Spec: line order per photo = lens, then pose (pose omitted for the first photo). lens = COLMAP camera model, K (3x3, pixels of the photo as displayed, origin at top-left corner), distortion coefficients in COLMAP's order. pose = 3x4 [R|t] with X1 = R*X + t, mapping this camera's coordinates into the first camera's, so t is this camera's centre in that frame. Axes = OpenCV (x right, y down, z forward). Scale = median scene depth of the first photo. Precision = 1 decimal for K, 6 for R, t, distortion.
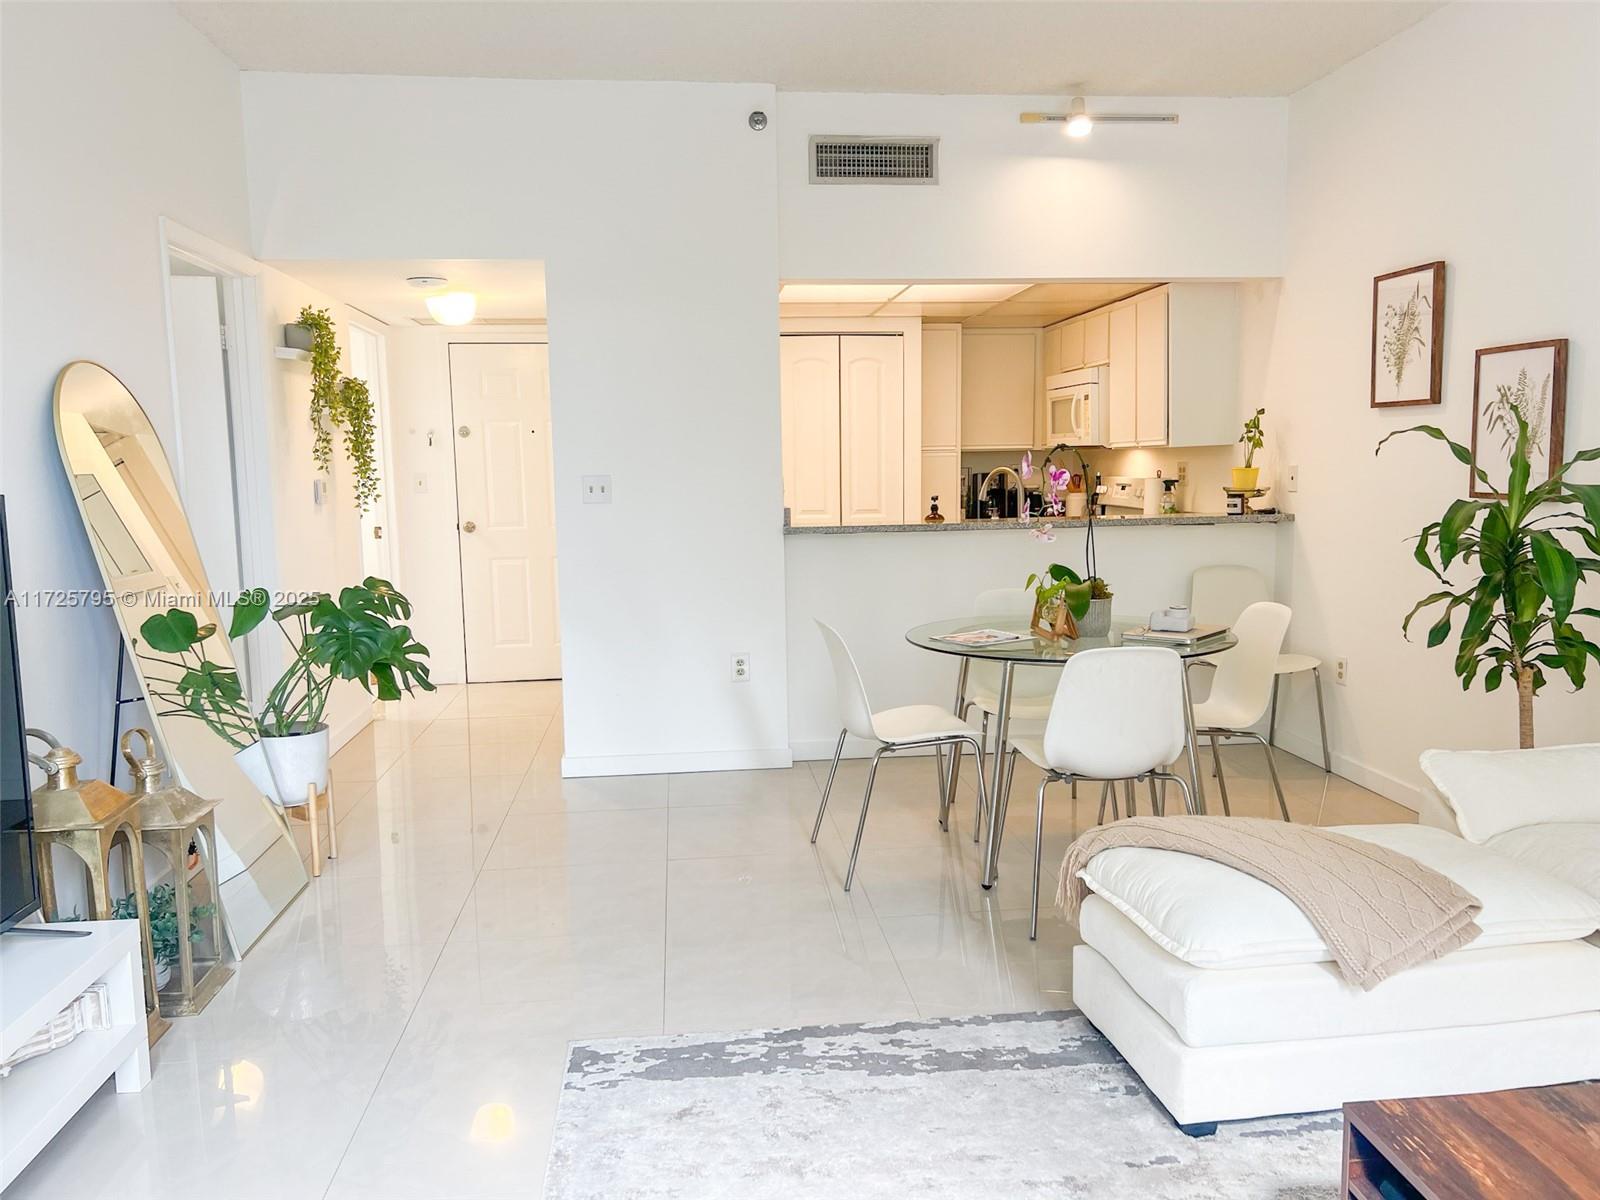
lens RADIAL K [[1209.6, 0, 807.1], [0, 1209.6, 605.5], [0, 0, 1]] dist [0.043386, -0.045681]
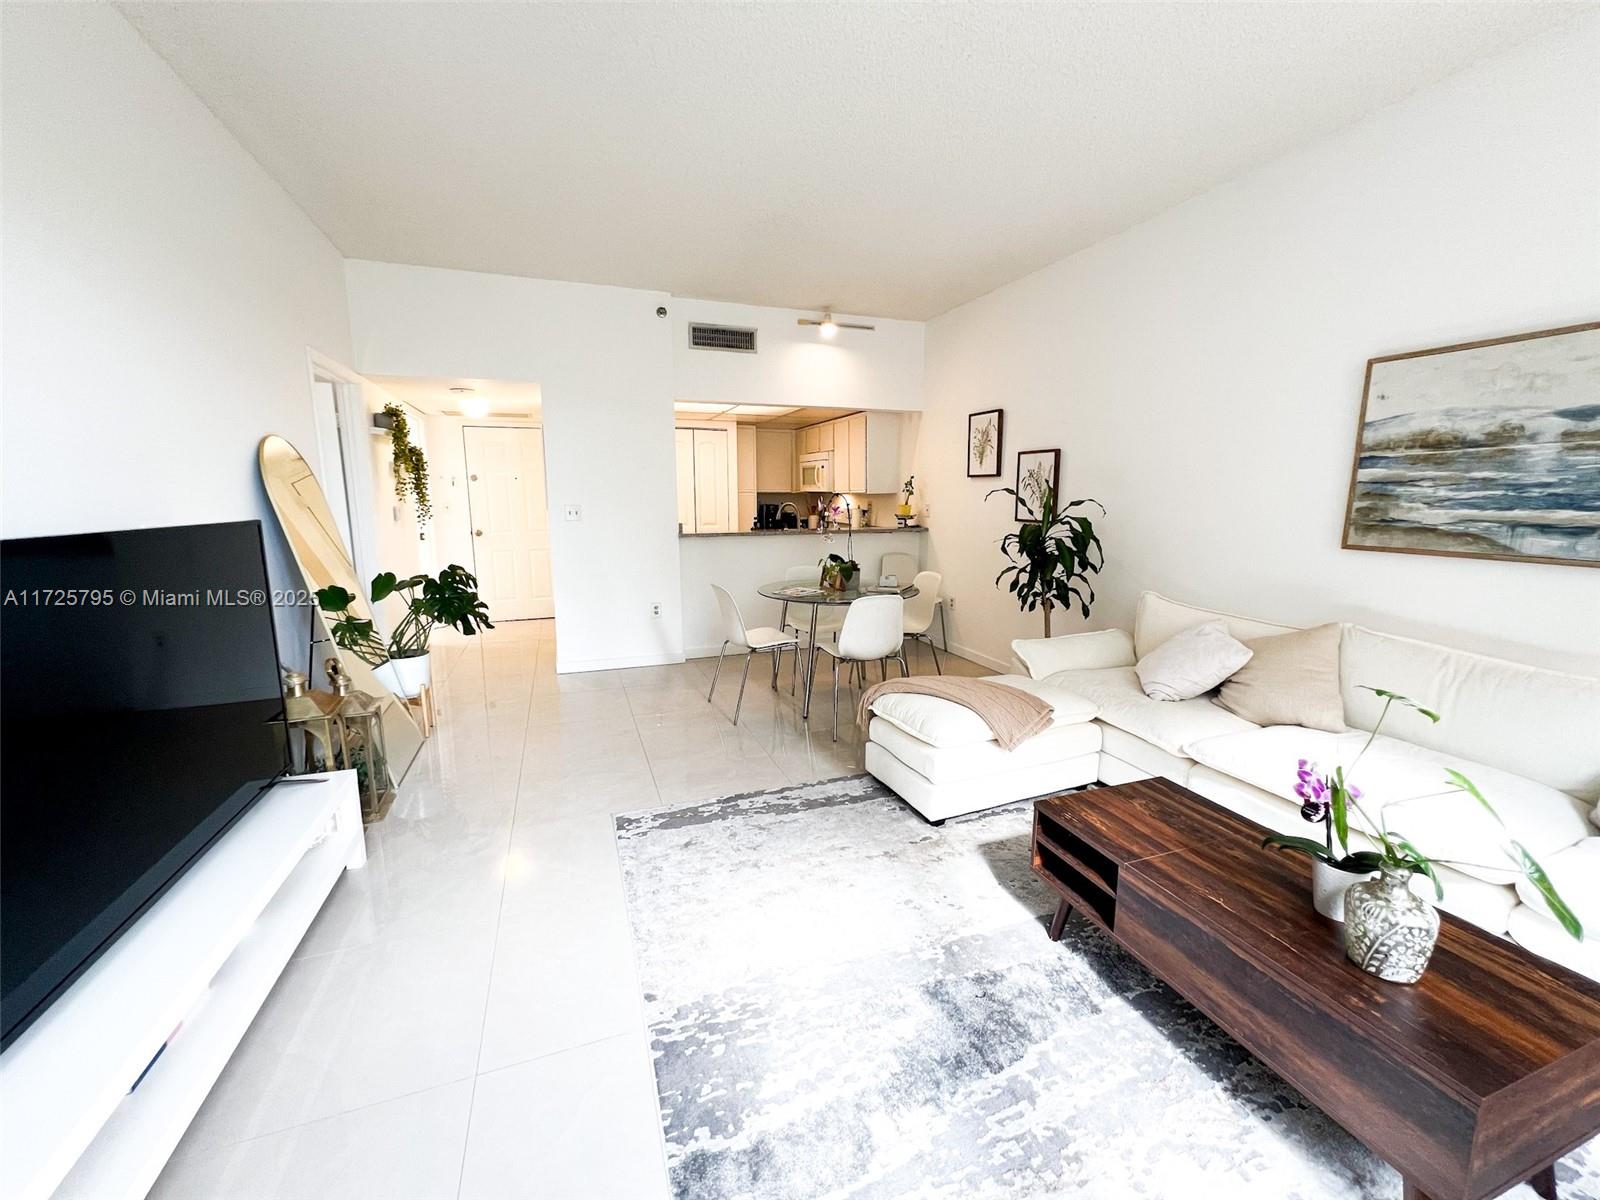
lens RADIAL K [[639.3, 0, 796.1], [0, 639.3, 600.6], [0, 0, 1]] dist [0.000211, 0.000363]
pose [[0.971041, -0.025473, 0.237549, -0.103482], [0.014753, 0.998795, 0.046799, -0.007564], [-0.238455, -0.041940, 0.970247, -0.002909]]
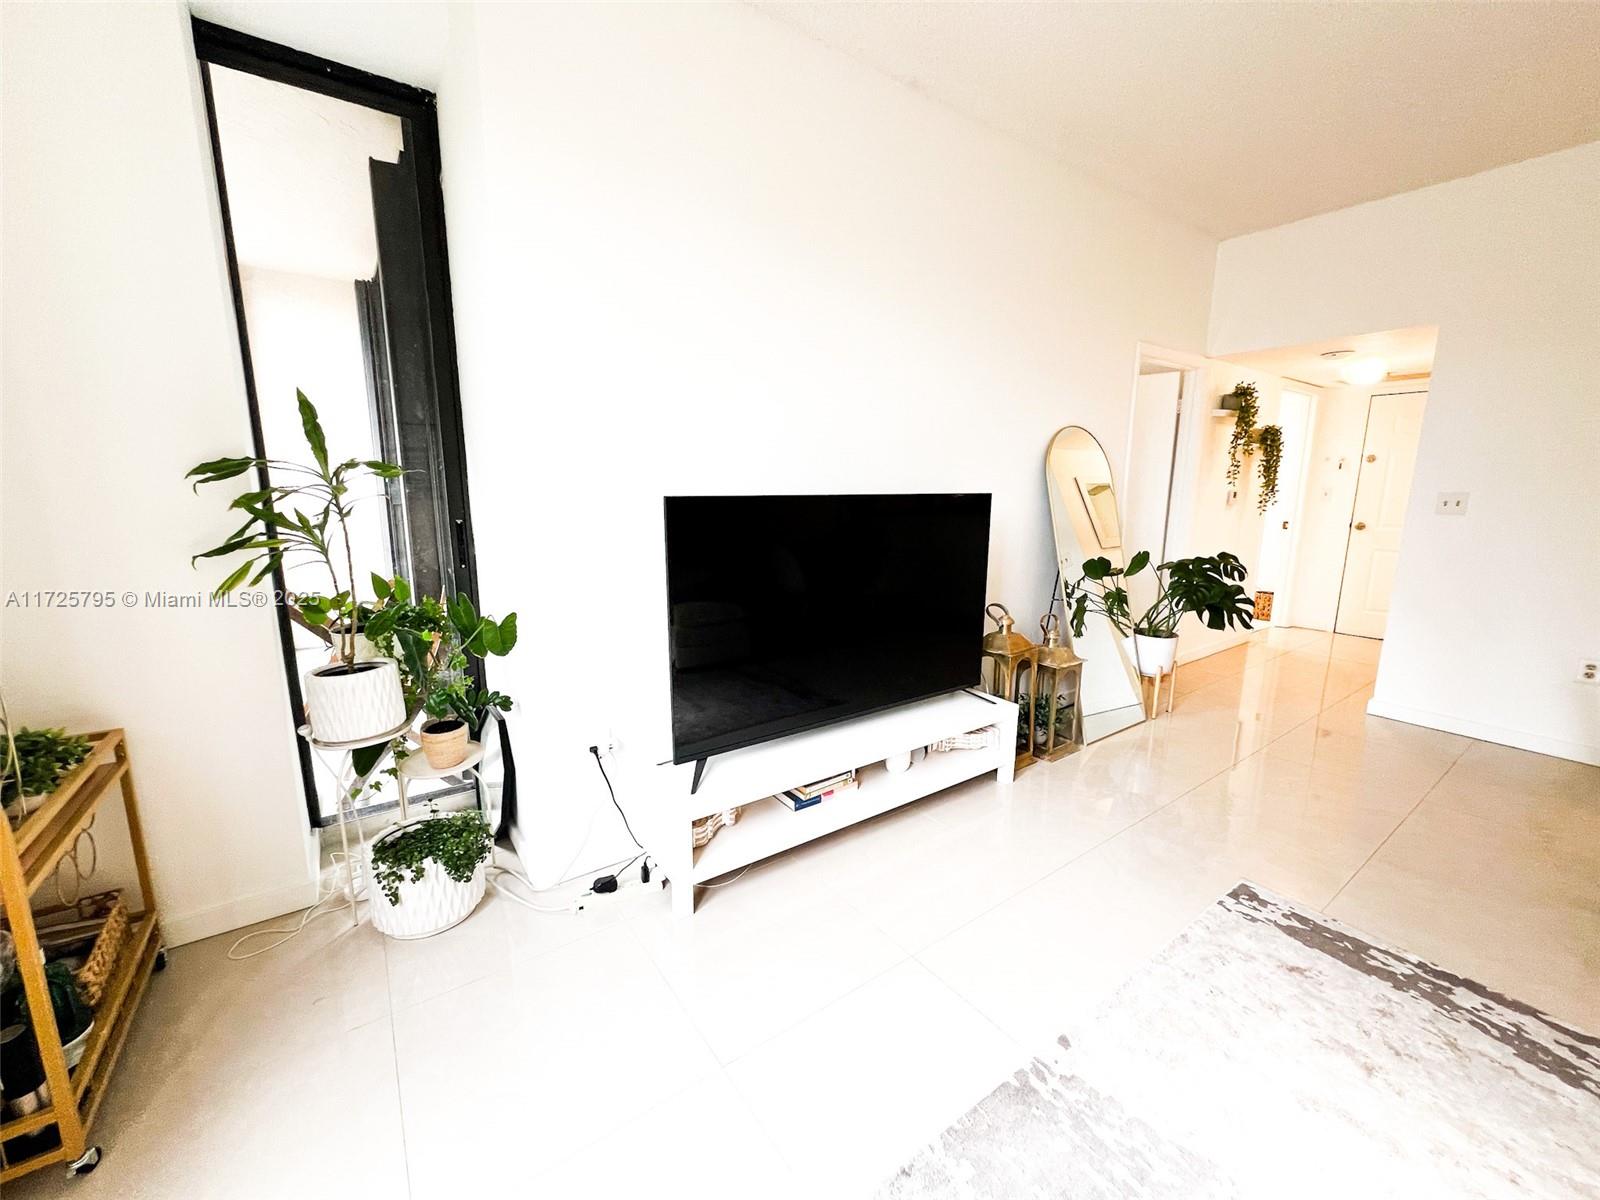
lens RADIAL K [[639.3, 0, 801.0], [0, 639.3, 598.3], [0, 0, 1]] dist [0.000211, 0.000363]
pose [[0.491938, 0.177060, -0.852436, 0.101629], [-0.115136, 0.983733, 0.137887, -0.015975], [0.862983, 0.030314, 0.504322, 0.094144]]
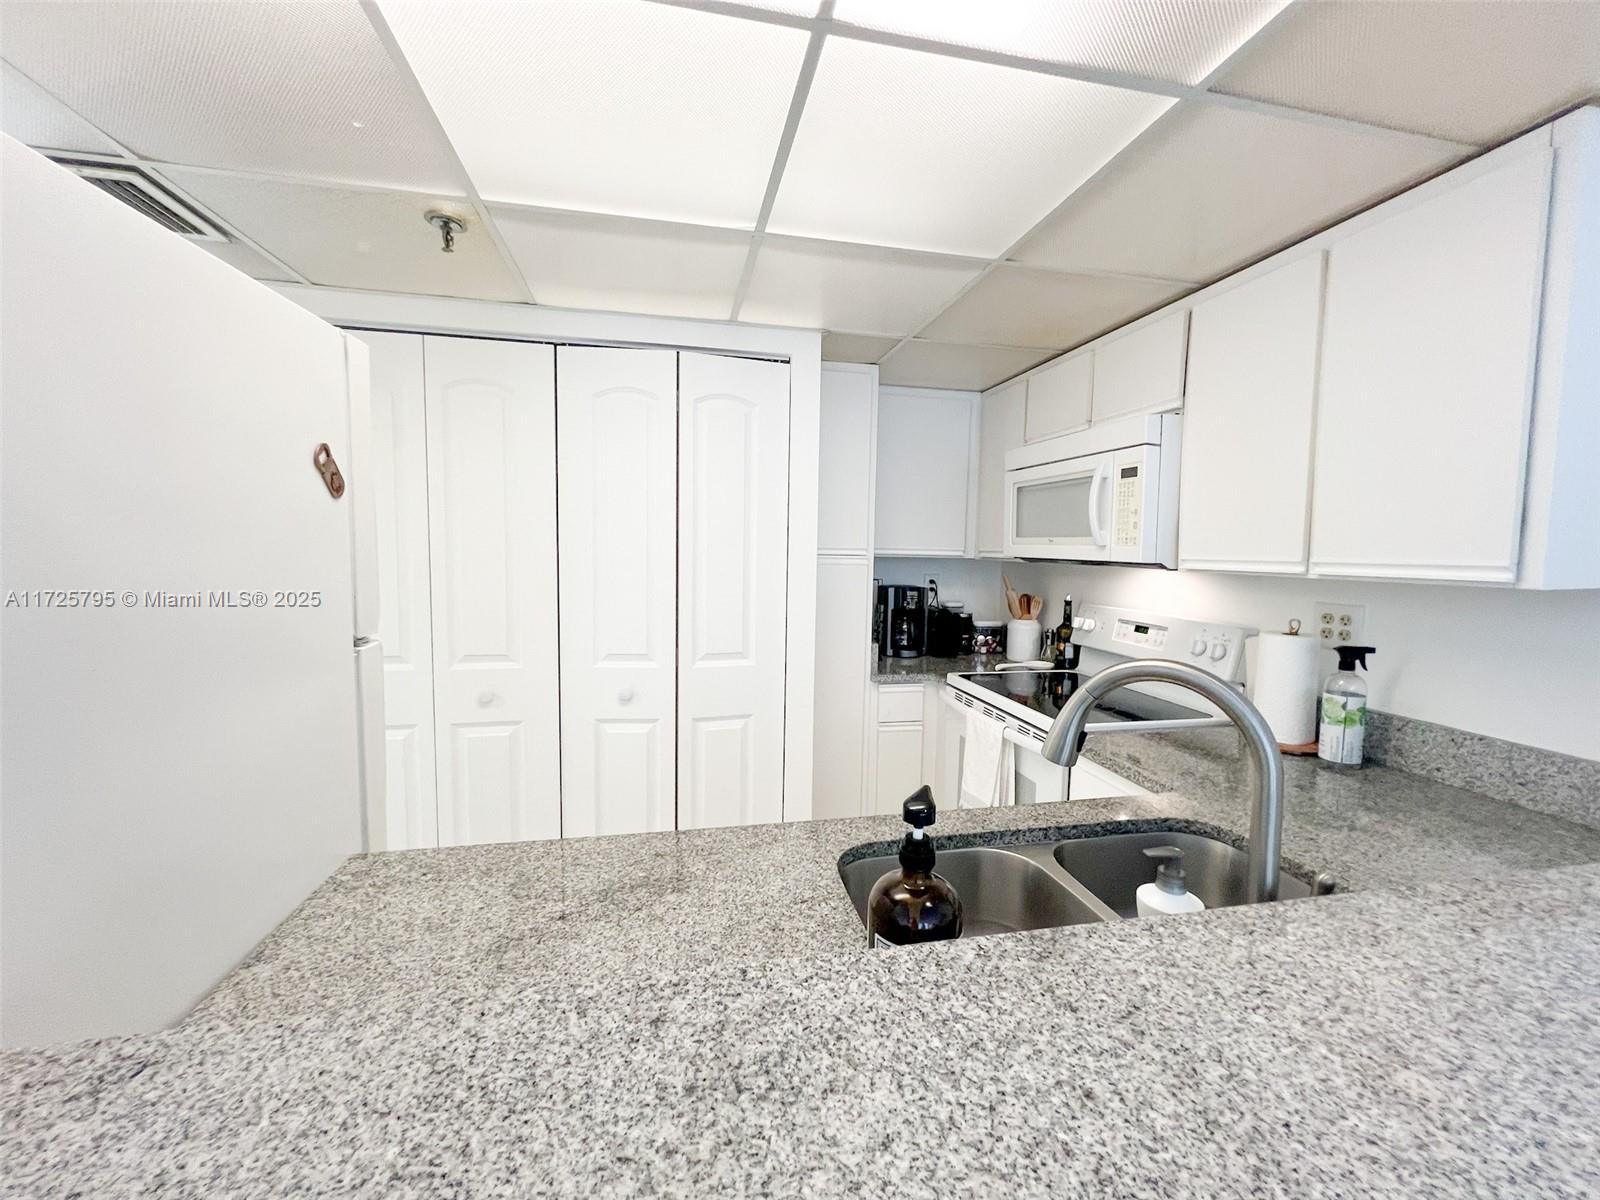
lens RADIAL K [[639.3, 0, 801.5], [0, 639.3, 592.8], [0, 0, 1]] dist [0.000211, 0.000363]
pose [[0.994424, 0.027851, 0.101709, 0.097013], [-0.023212, 0.998648, -0.046519, -0.167531], [-0.102867, 0.043899, 0.993726, 1.208774]]
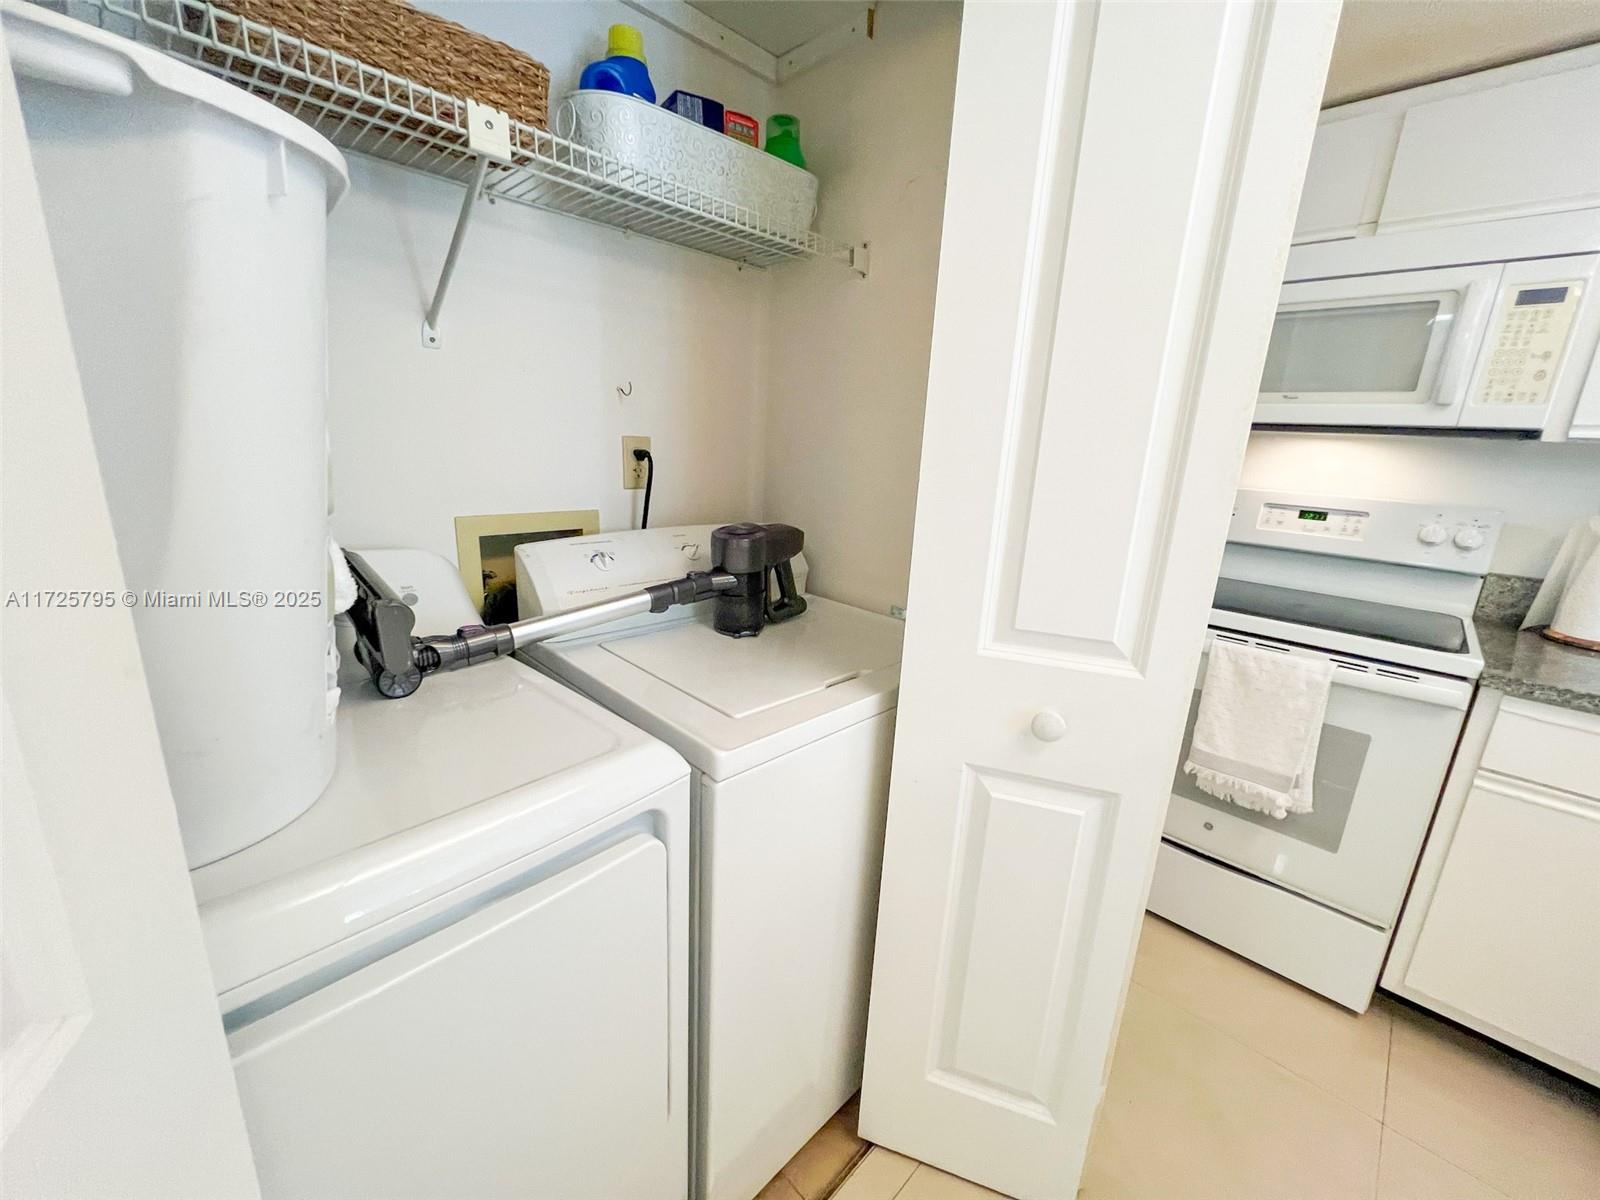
lens RADIAL K [[639.3, 0, 797.1], [0, 639.3, 599.6], [0, 0, 1]] dist [0.000211, 0.000363]
pose [[0.762866, -0.108325, 0.637417, -0.138533], [0.016515, 0.988808, 0.148275, -0.183081], [-0.646345, -0.102587, 0.756118, 1.623854]]
